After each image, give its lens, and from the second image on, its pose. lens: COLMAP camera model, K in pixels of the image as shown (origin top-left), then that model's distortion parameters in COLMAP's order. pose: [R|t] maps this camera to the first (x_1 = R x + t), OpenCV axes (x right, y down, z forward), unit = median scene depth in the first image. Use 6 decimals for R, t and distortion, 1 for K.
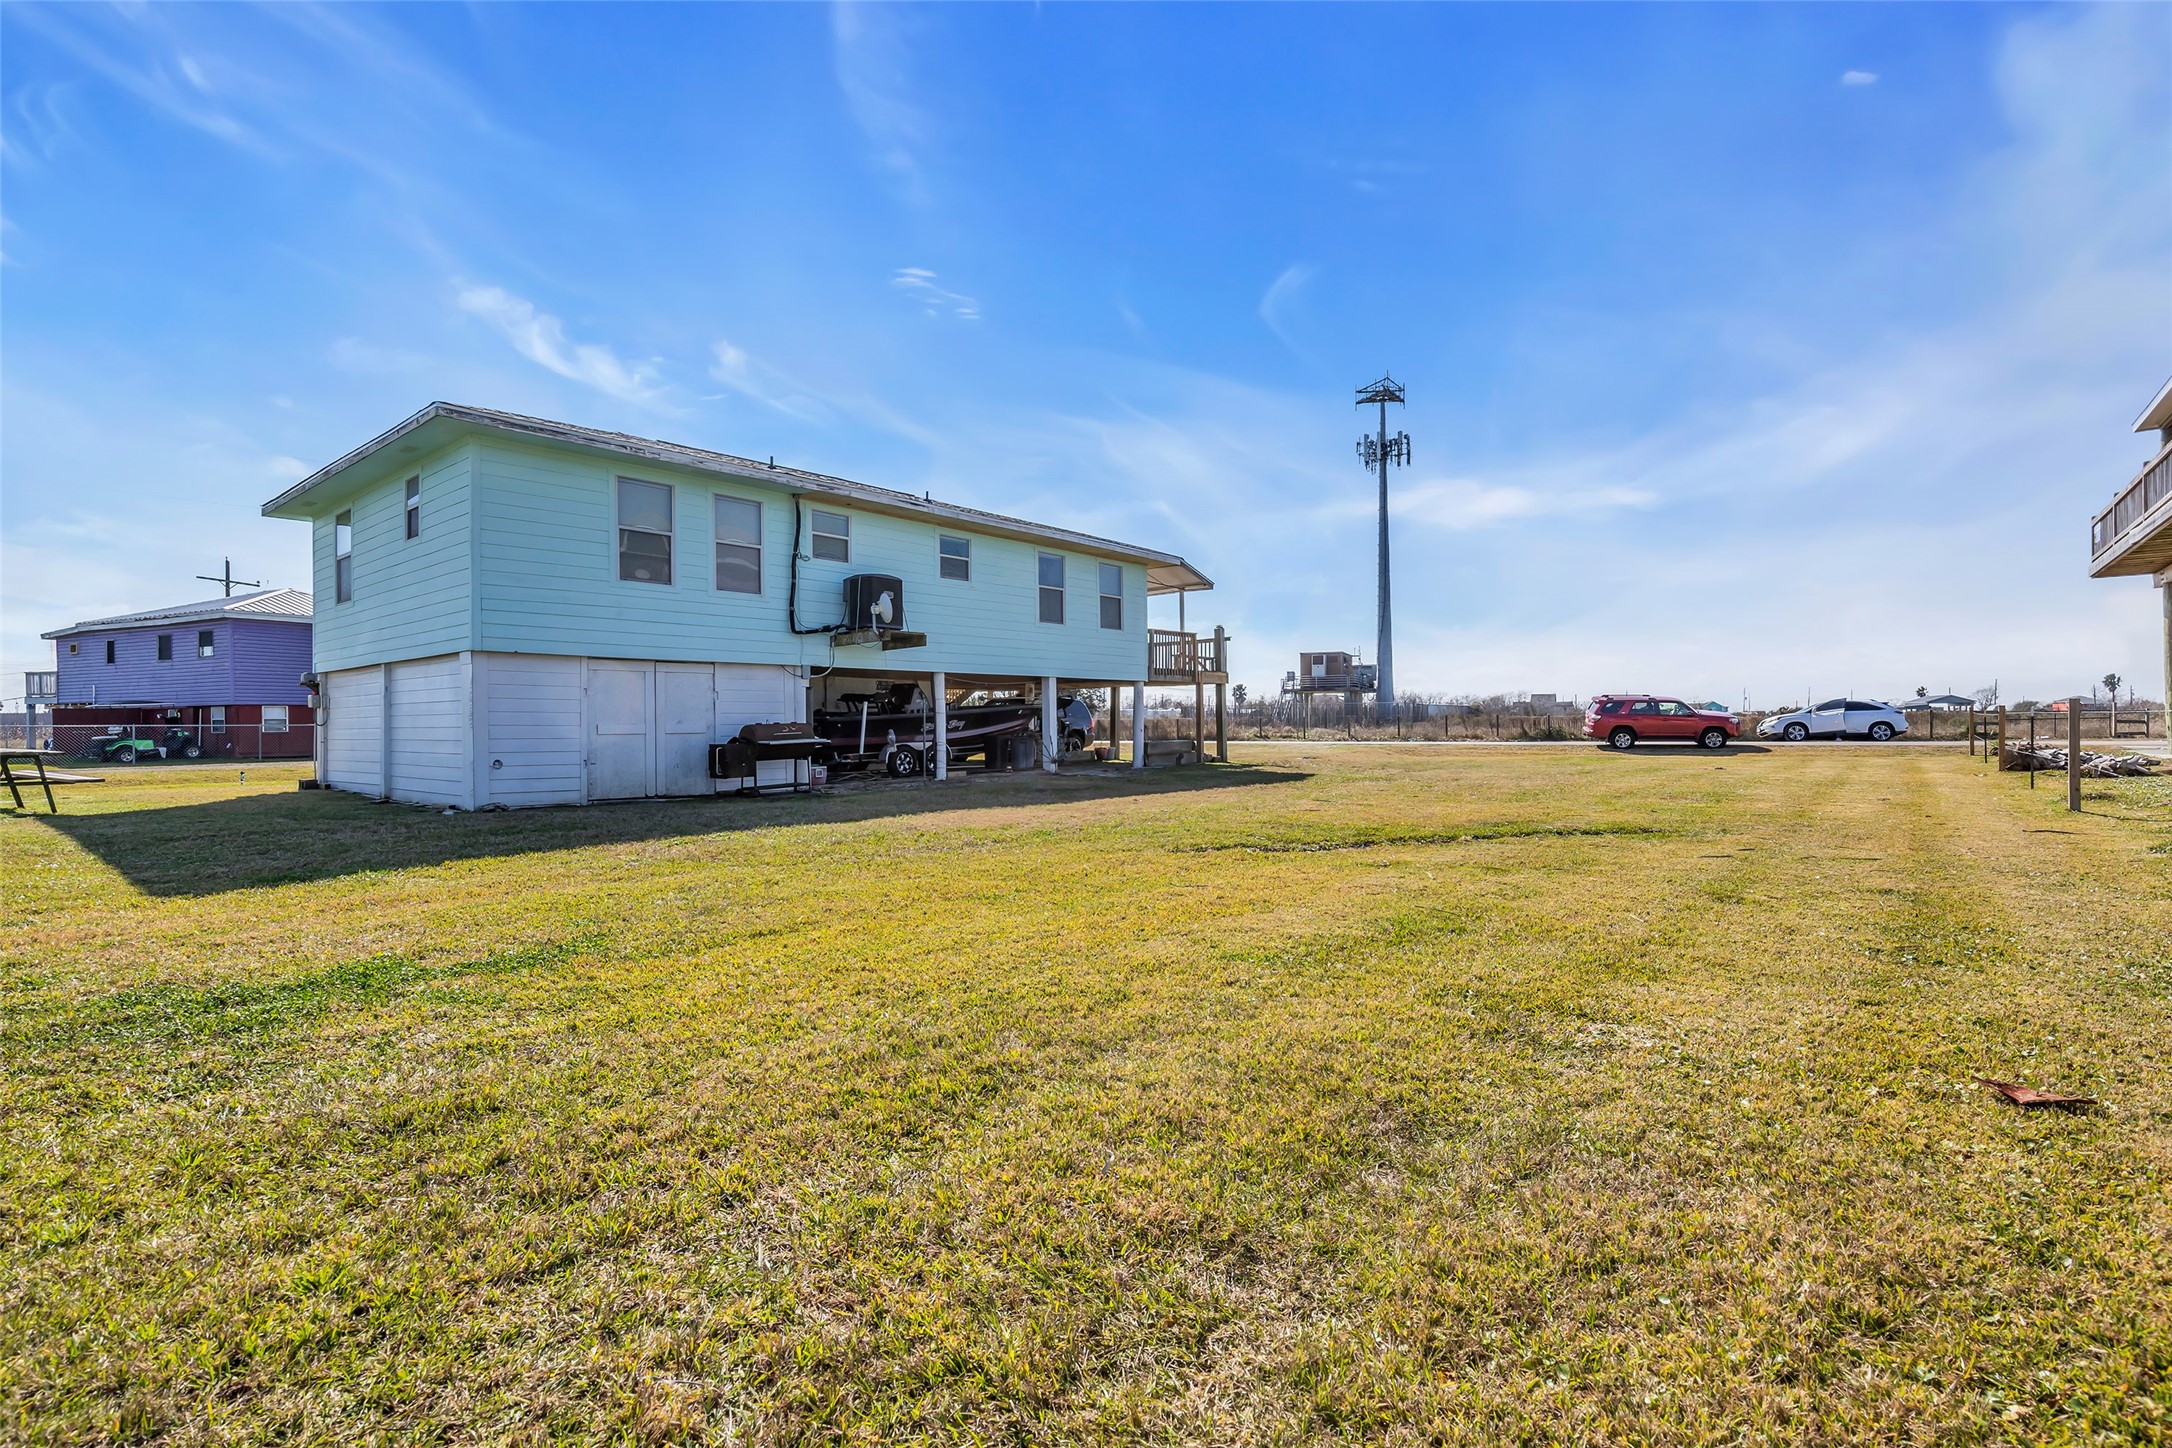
lens RADIAL K [[1001.4, 0, 1075.3], [0, 1001.4, 717.4], [0, 0, 1]] dist [-0.019904, 0.006872]
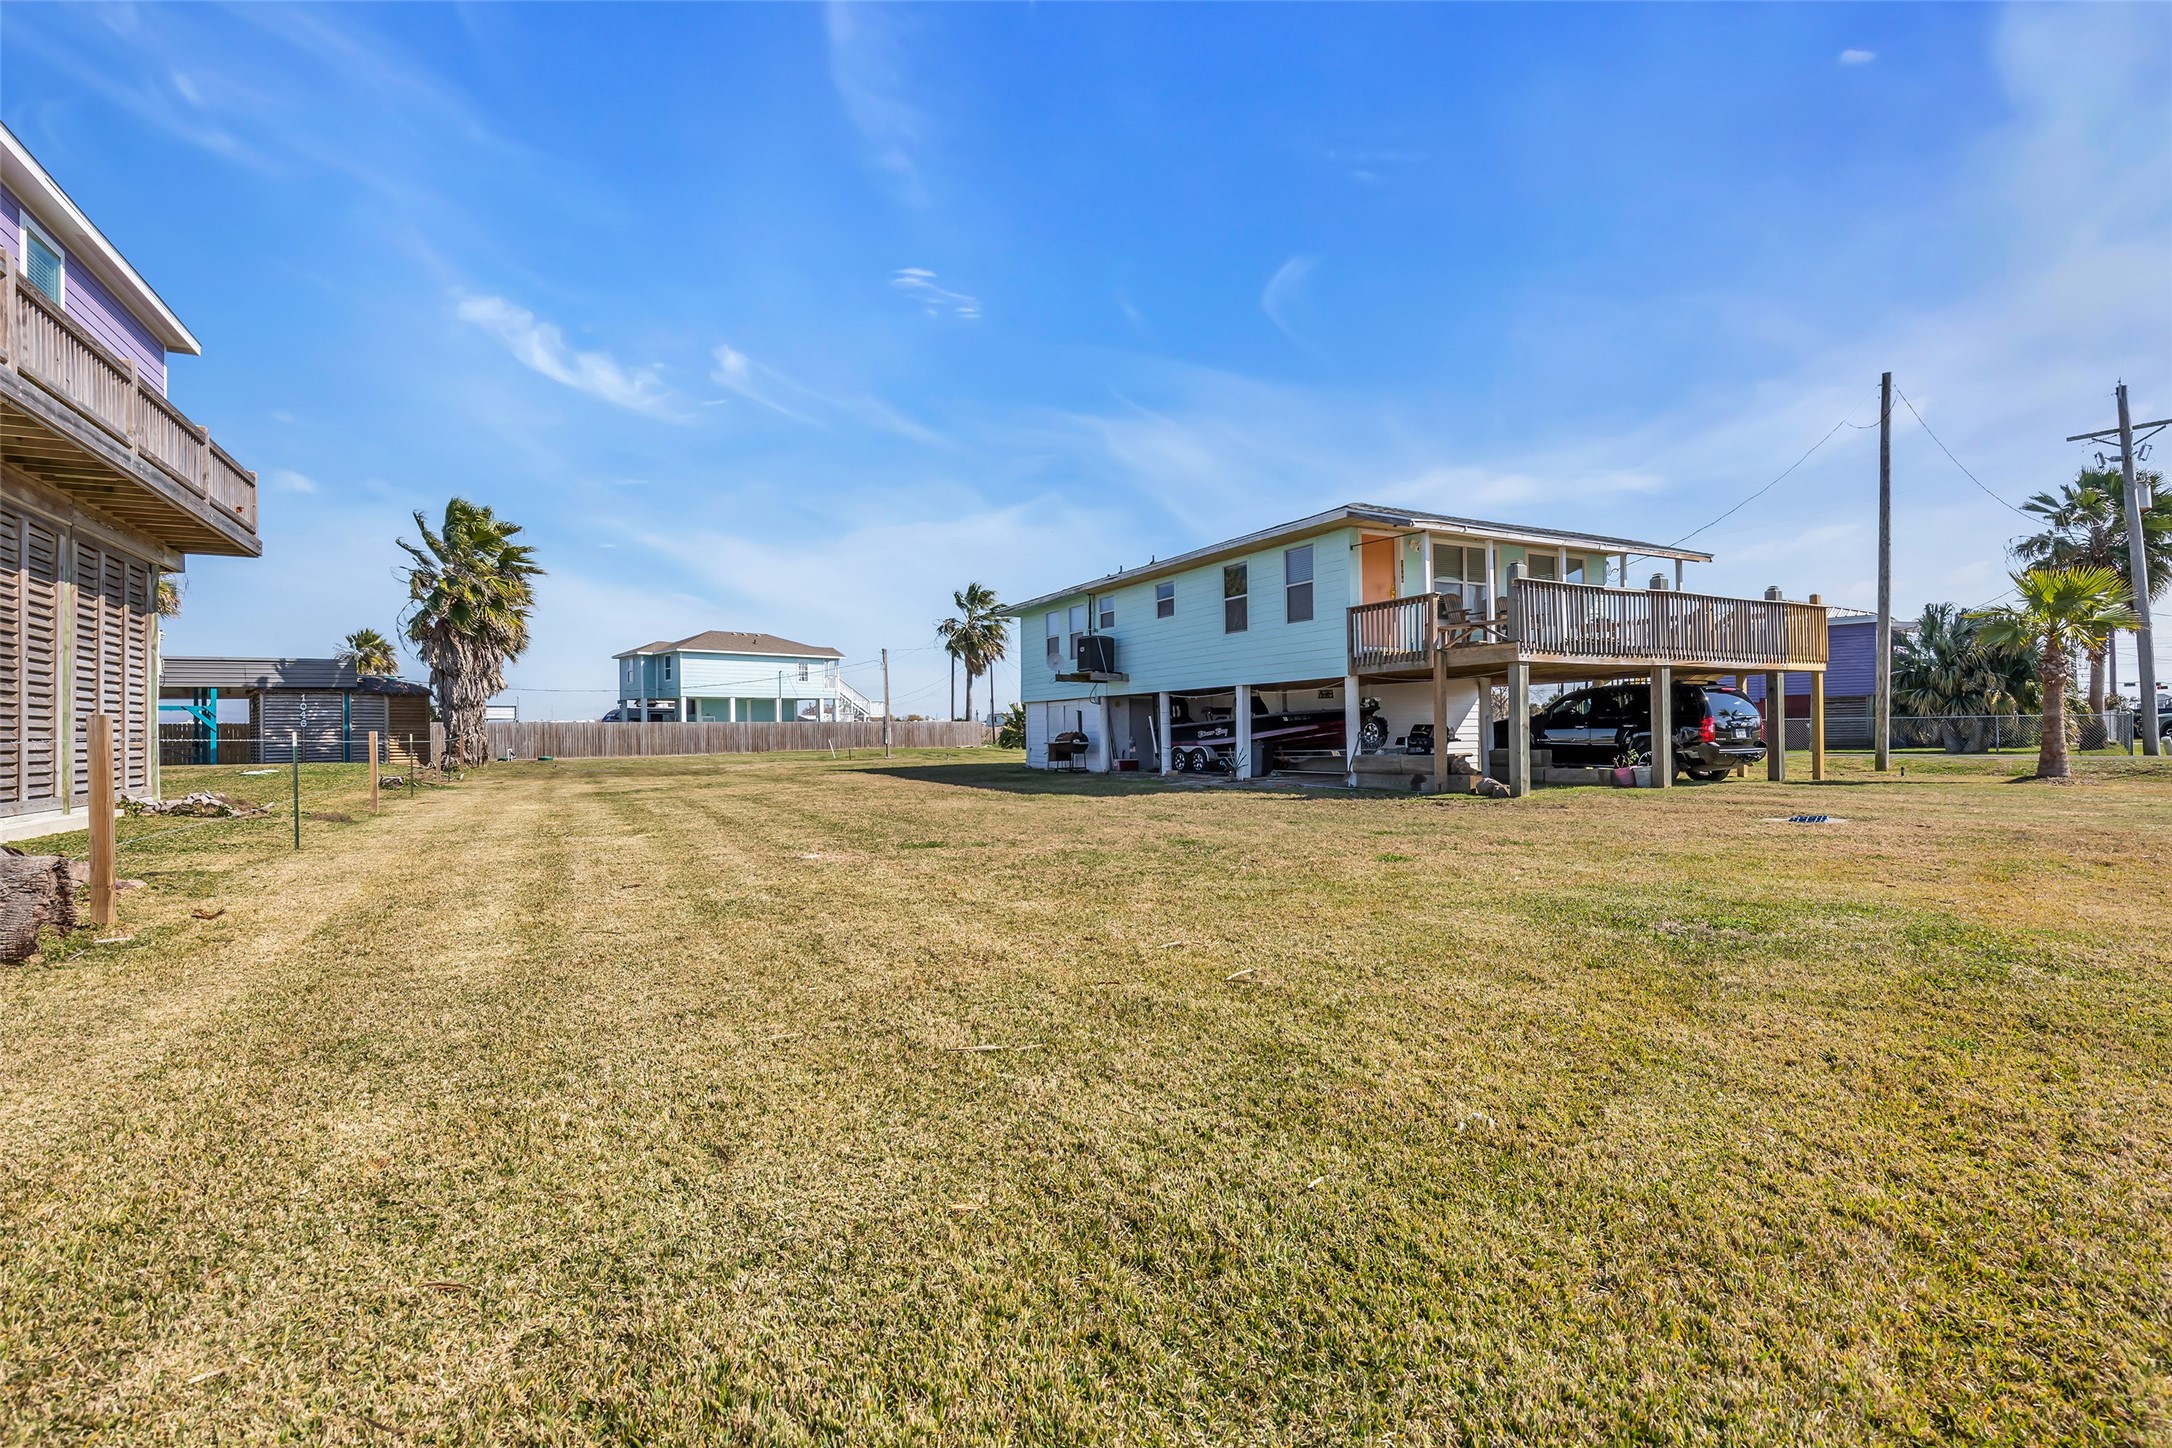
lens RADIAL K [[998.8, 0, 1073.6], [0, 998.8, 735.0], [0, 0, 1]] dist [-0.019338, 0.006338]
pose [[-0.387072, 0.017608, -0.921881, 0.994011], [0.021135, 0.999724, 0.010221, -0.004657], [0.921807, -0.015527, -0.387338, 1.273255]]
